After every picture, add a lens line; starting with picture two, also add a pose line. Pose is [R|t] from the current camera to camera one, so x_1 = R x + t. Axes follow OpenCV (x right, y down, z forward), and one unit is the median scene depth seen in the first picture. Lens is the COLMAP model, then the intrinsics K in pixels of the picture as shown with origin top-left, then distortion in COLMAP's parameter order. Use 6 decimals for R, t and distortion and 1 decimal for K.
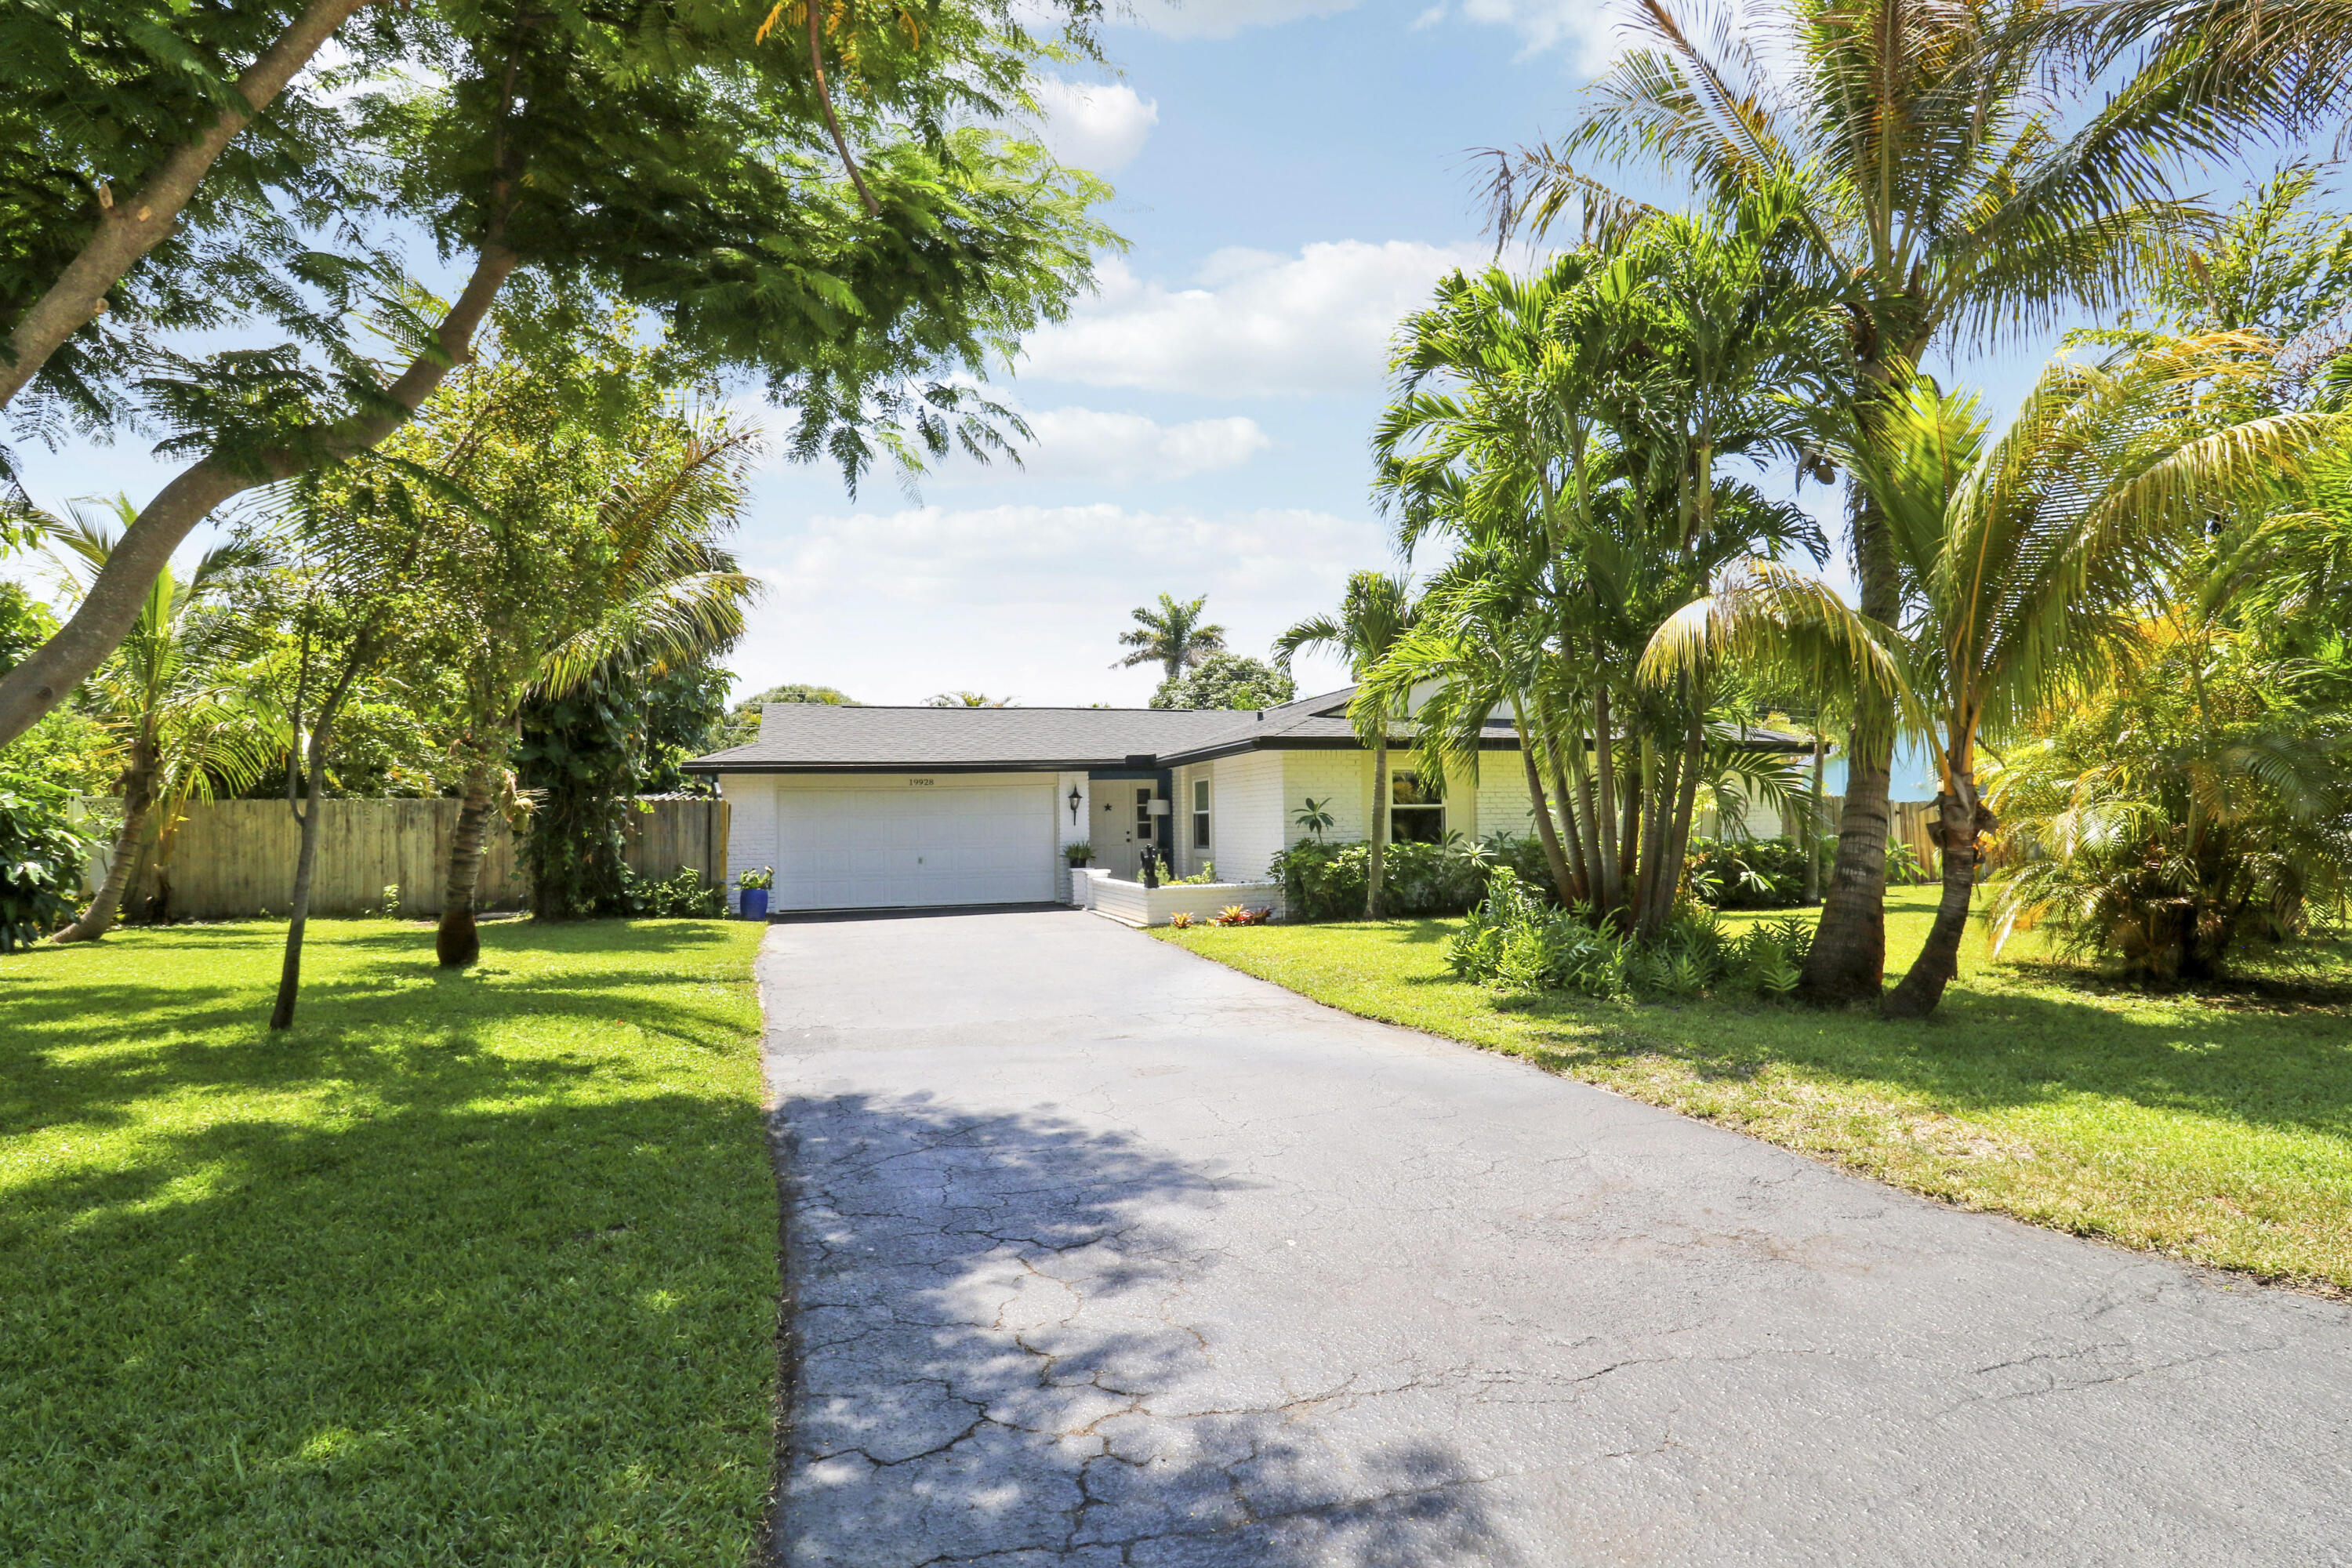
lens RADIAL K [[1115.7, 0, 1200.7], [0, 1115.7, 771.2], [0, 0, 1]] dist [-0.013256, -0.000238]
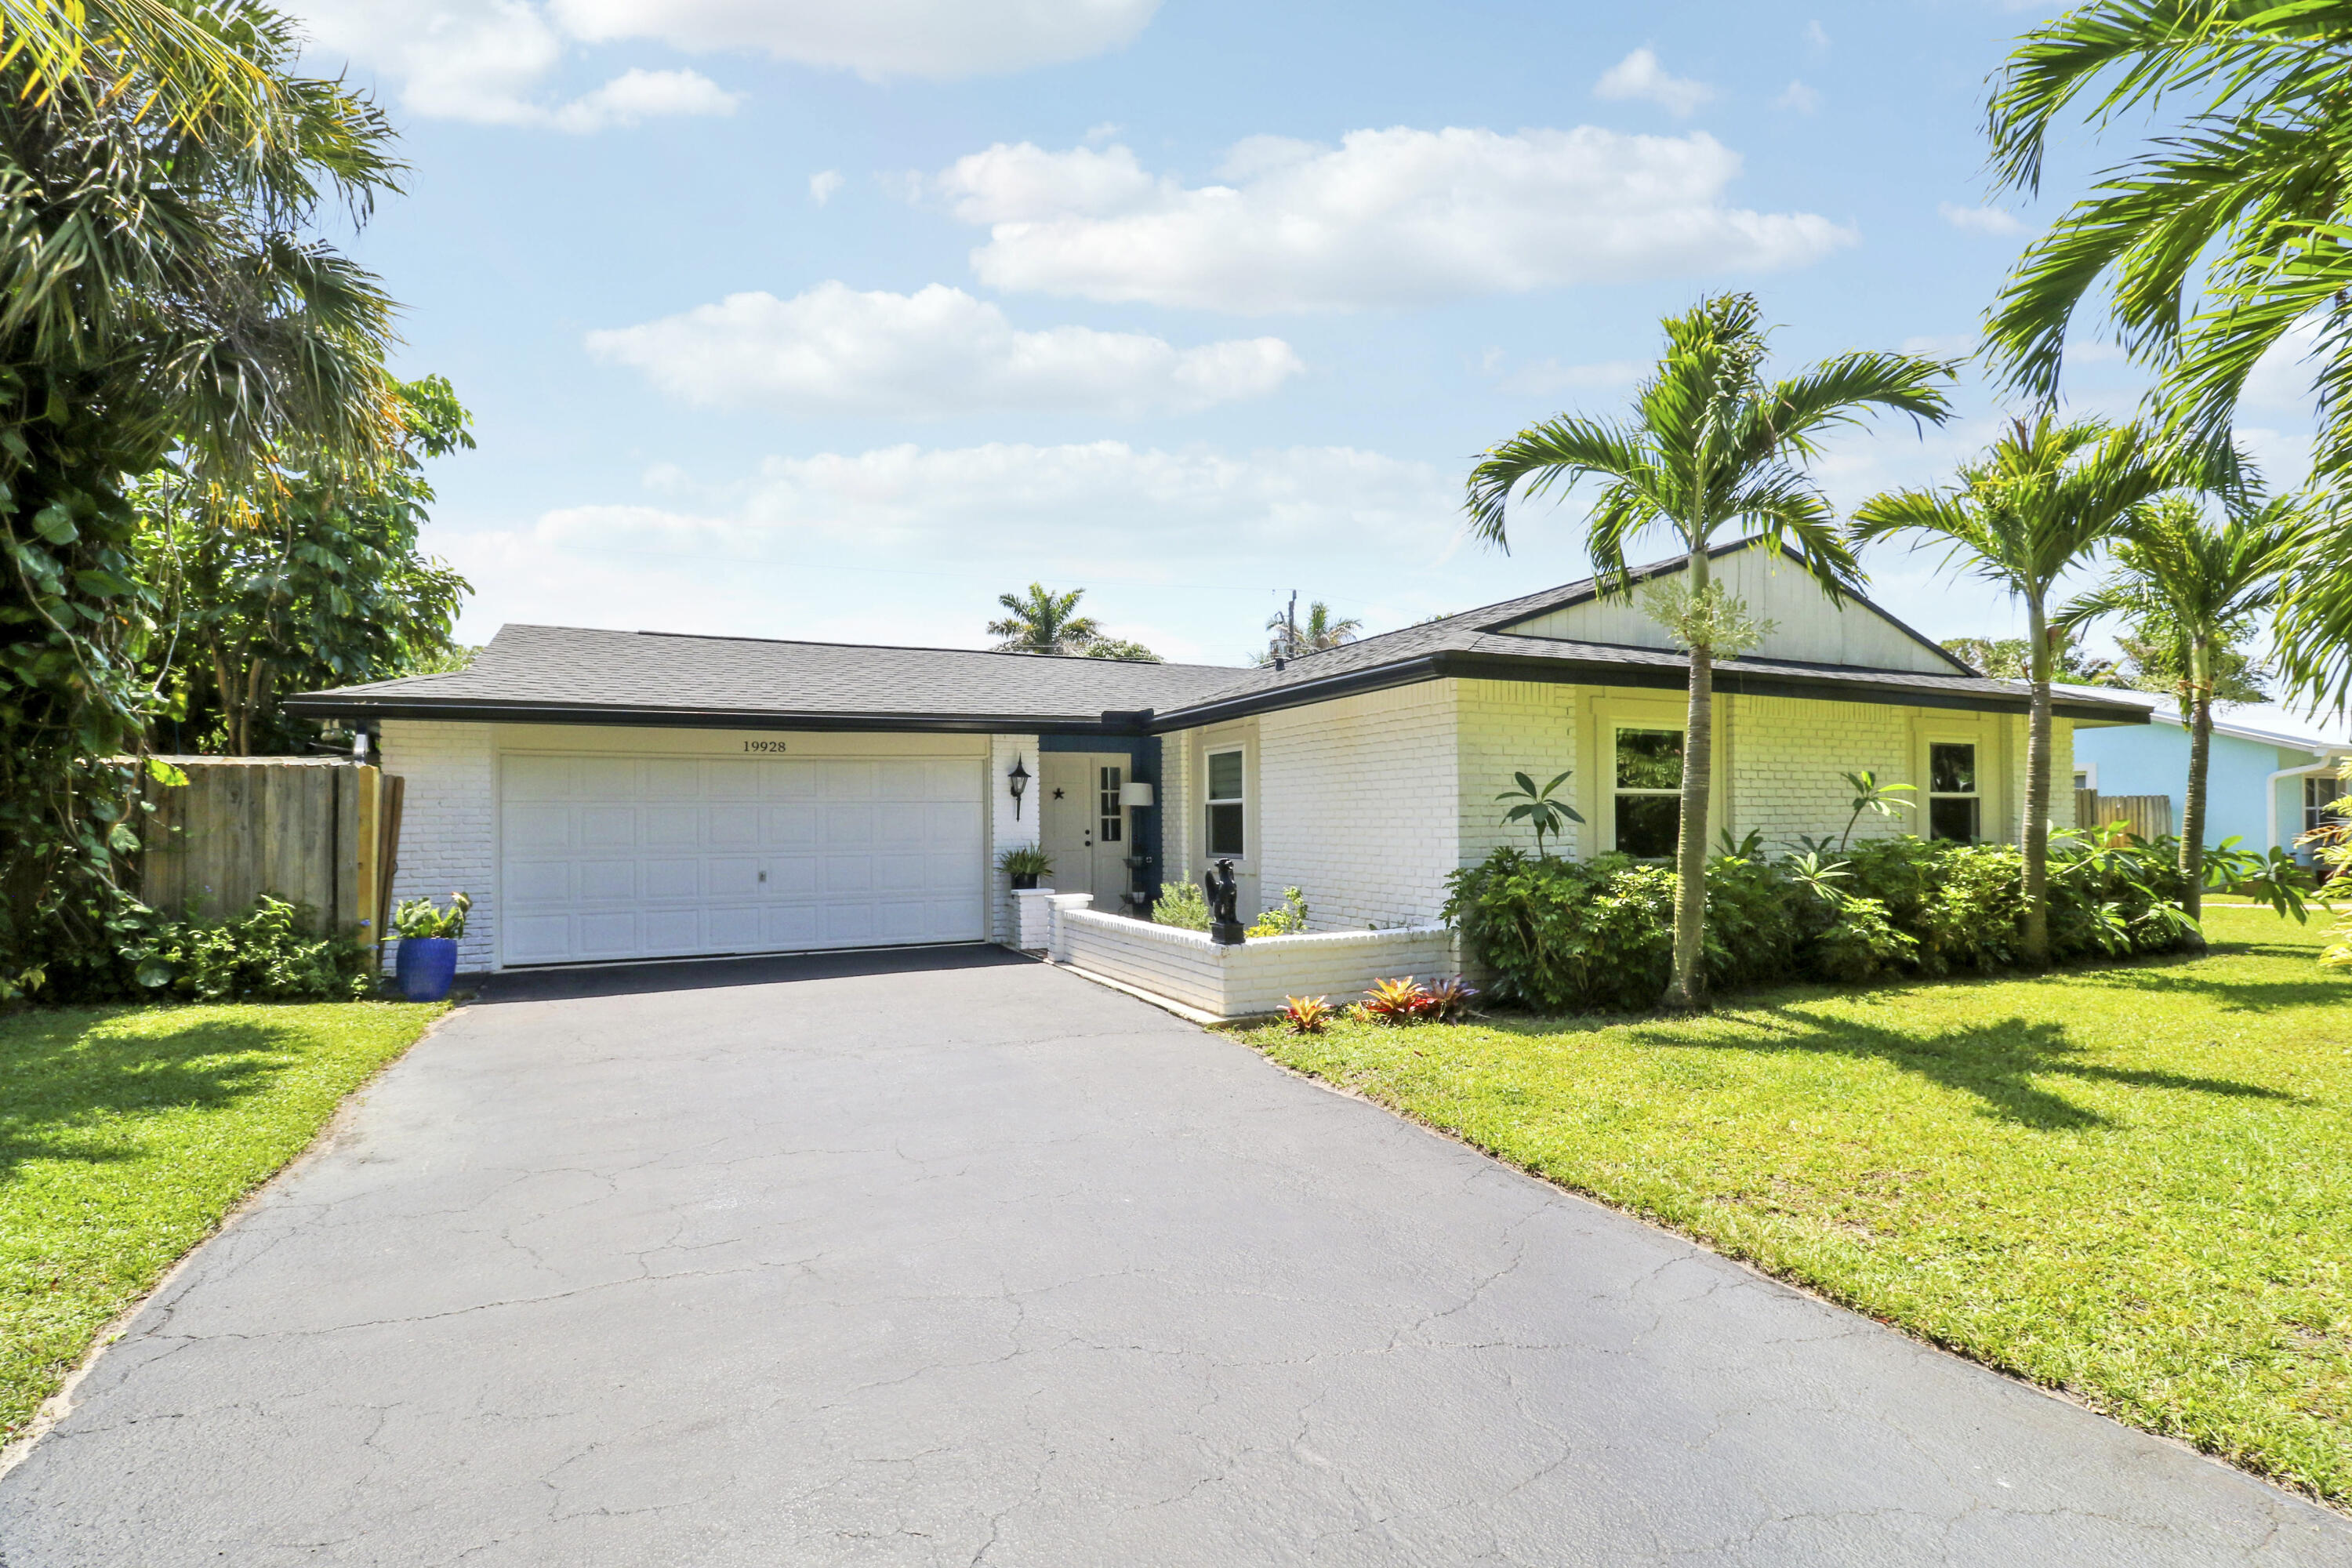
lens RADIAL K [[1115.7, 0, 1200.7], [0, 1115.7, 771.2], [0, 0, 1]] dist [-0.013256, -0.000238]
pose [[0.992465, 0.012847, 0.121853, -0.096447], [-0.013007, 0.999915, 0.000522, 0.020974], [-0.121836, -0.002103, 0.992548, 0.400222]]
